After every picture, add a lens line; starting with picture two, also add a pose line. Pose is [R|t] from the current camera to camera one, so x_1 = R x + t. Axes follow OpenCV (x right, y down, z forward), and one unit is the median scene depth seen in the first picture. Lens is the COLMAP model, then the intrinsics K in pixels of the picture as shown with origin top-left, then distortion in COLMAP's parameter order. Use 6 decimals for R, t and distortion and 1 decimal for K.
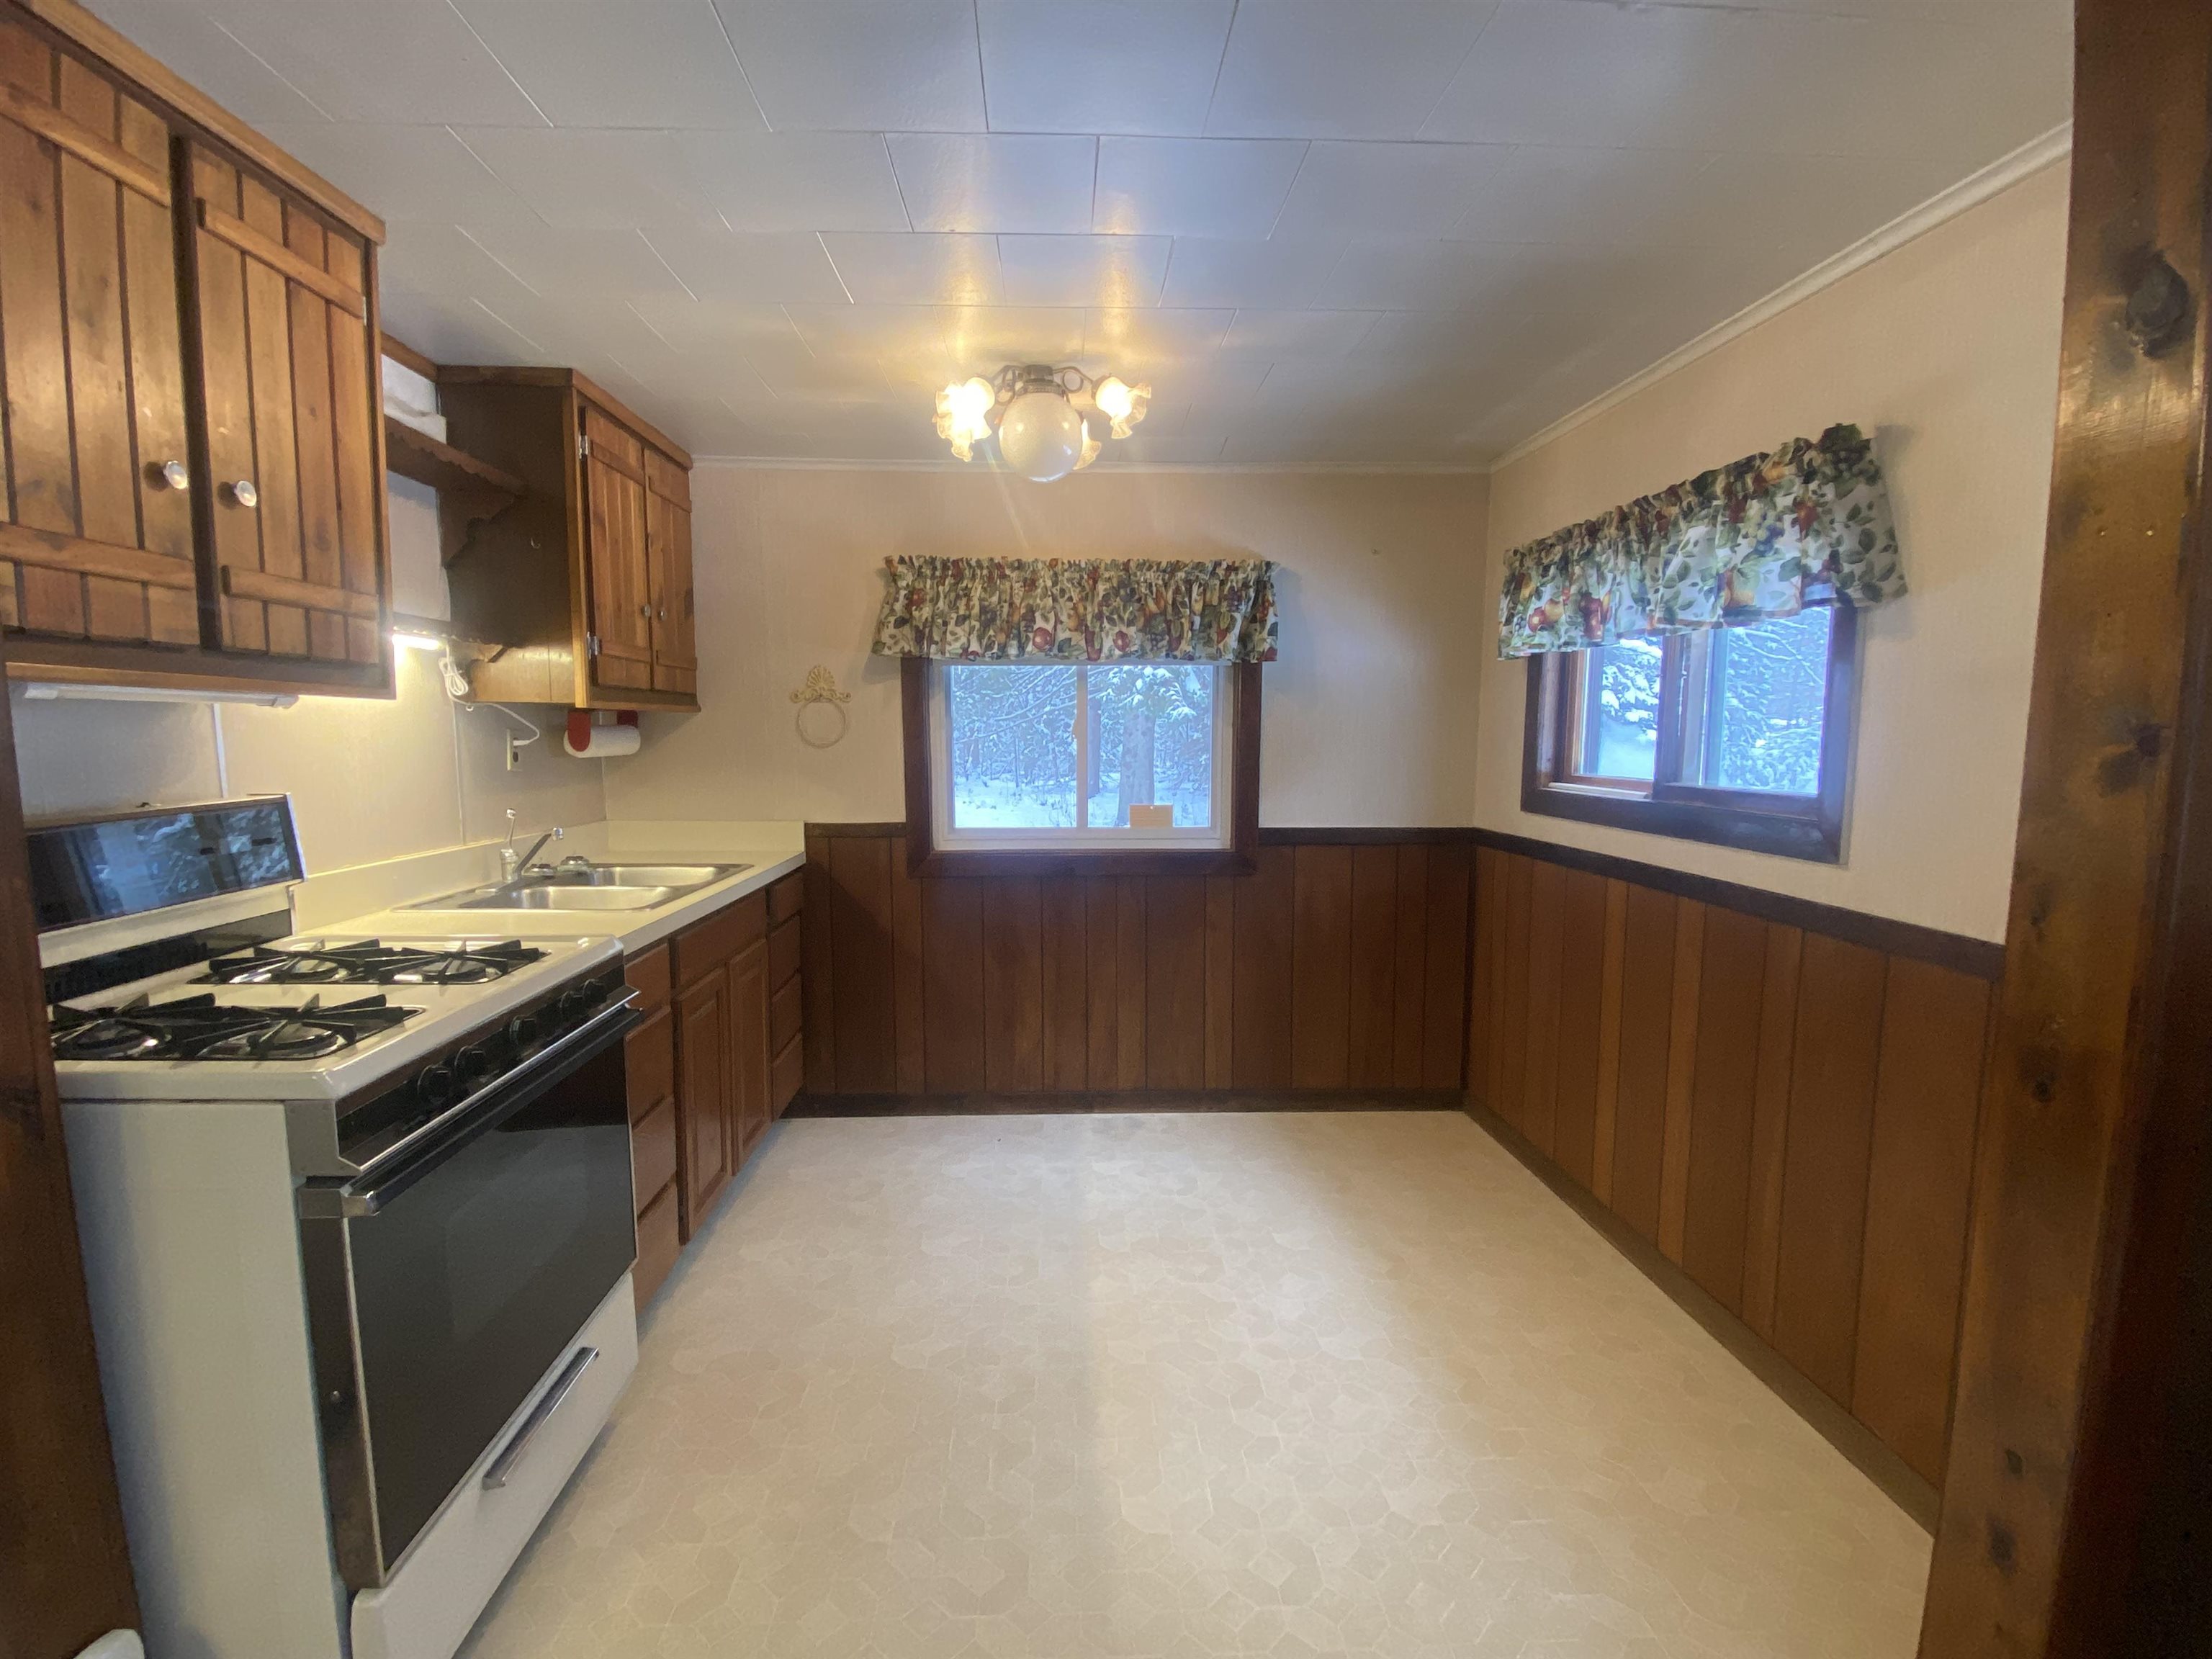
lens RADIAL K [[1024.1, 0, 1111.5], [0, 1024.1, 847.4], [0, 0, 1]] dist [0.025290, -0.023673]
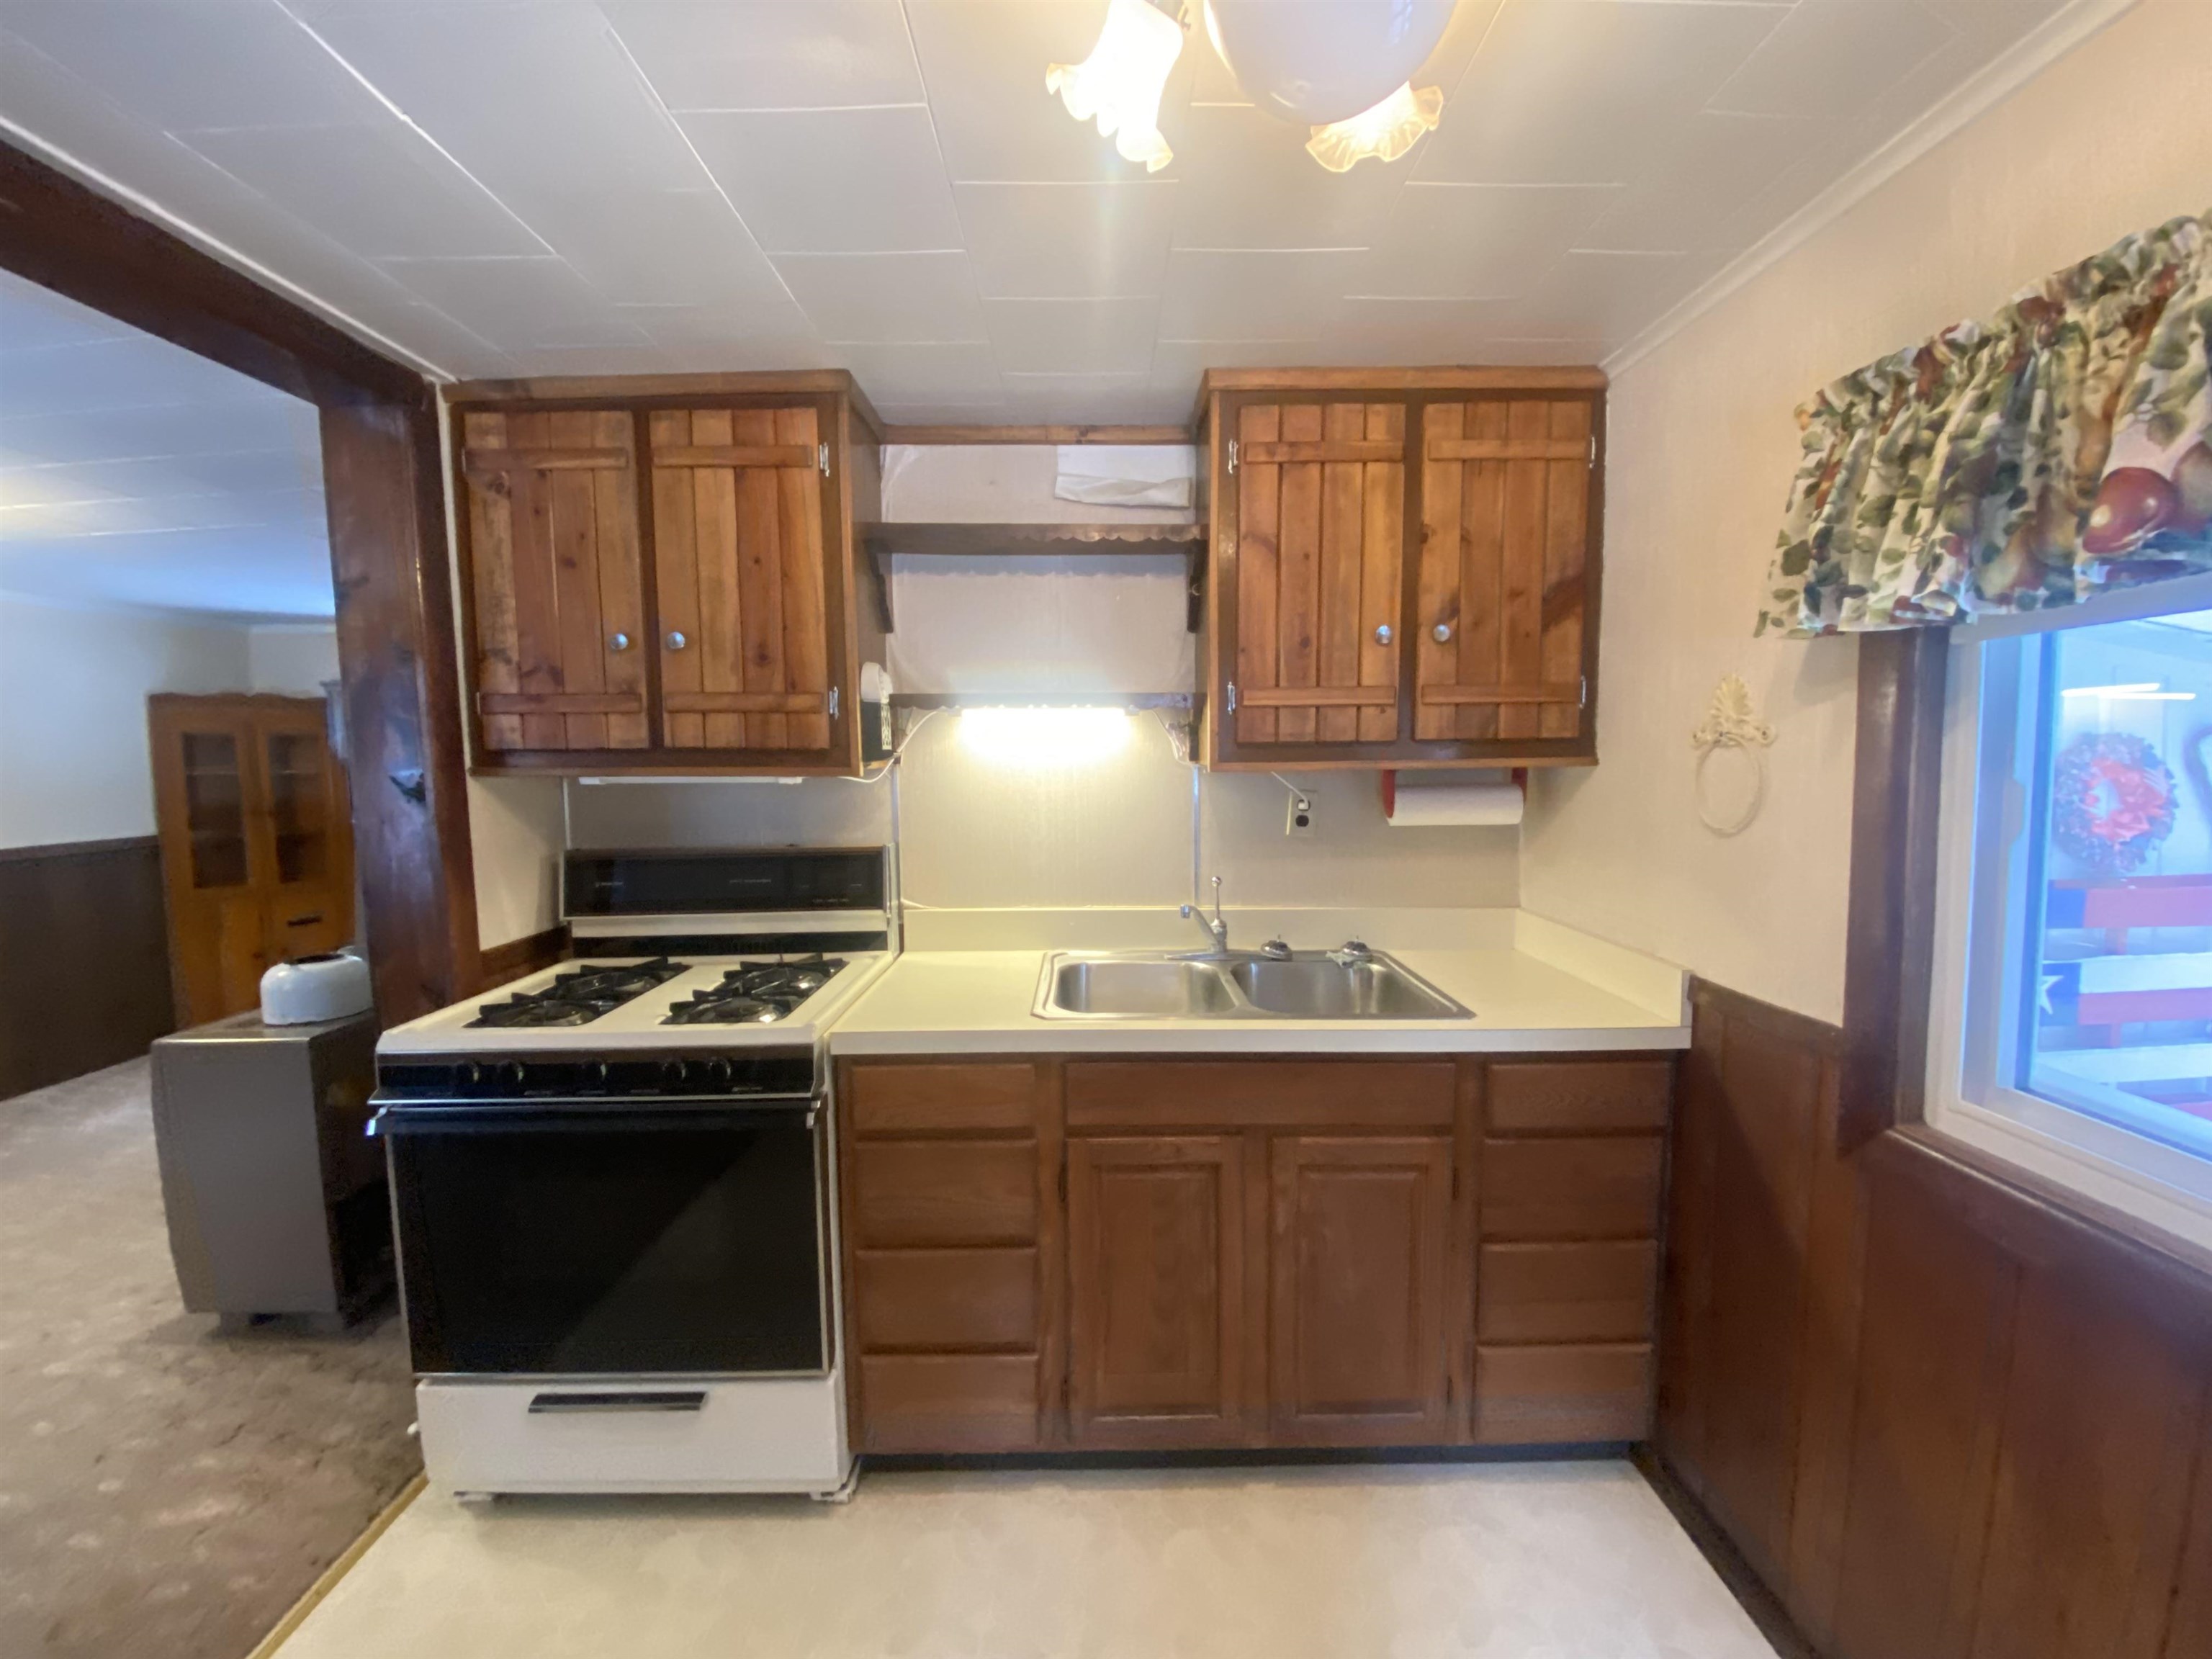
lens RADIAL K [[891.8, 0, 1096.8], [0, 891.8, 828.8], [0, 0, 1]] dist [0.017210, -0.018958]
pose [[-0.046294, 0.076682, -0.995980, 0.180322], [-0.104530, 0.991204, 0.081173, -0.109300], [0.993444, 0.107867, -0.037871, 0.742304]]
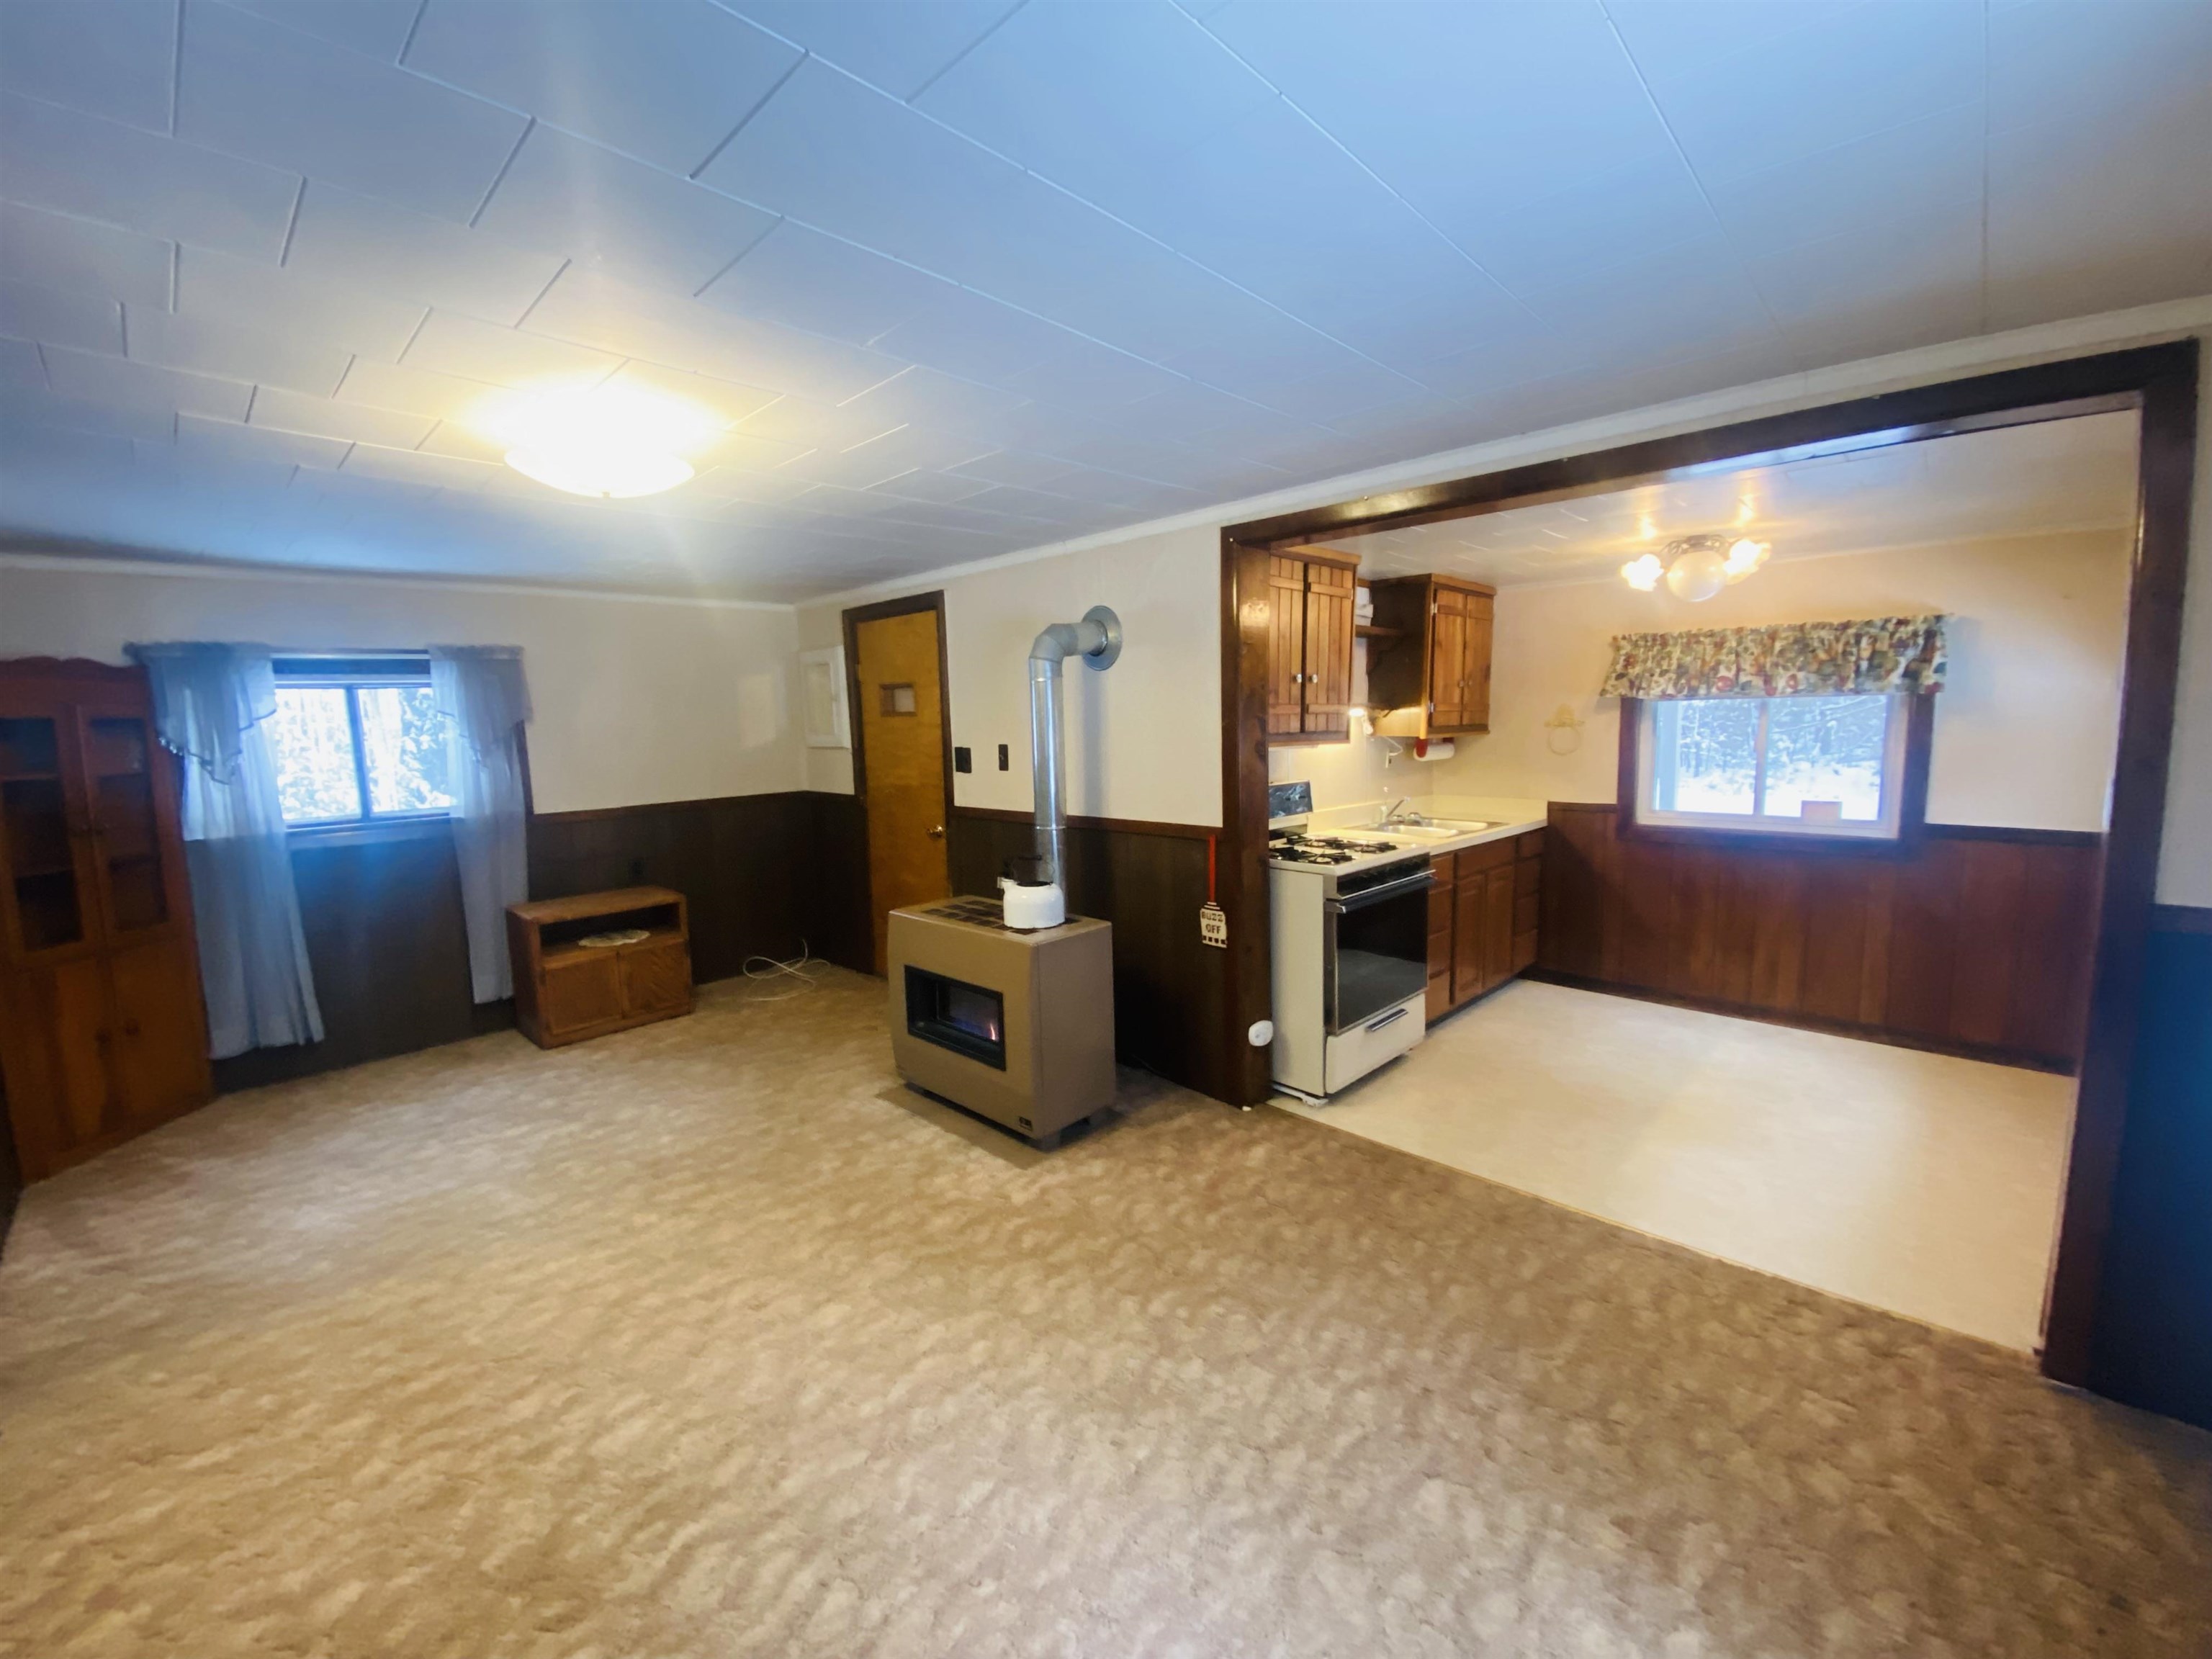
lens RADIAL K [[891.8, 0, 1096.8], [0, 891.8, 828.8], [0, 0, 1]] dist [0.017210, -0.018958]
pose [[0.671710, 0.075616, -0.736945, 0.287407], [-0.063473, 0.996993, 0.044445, 0.003911], [0.738090, 0.016921, 0.674490, -0.518868]]
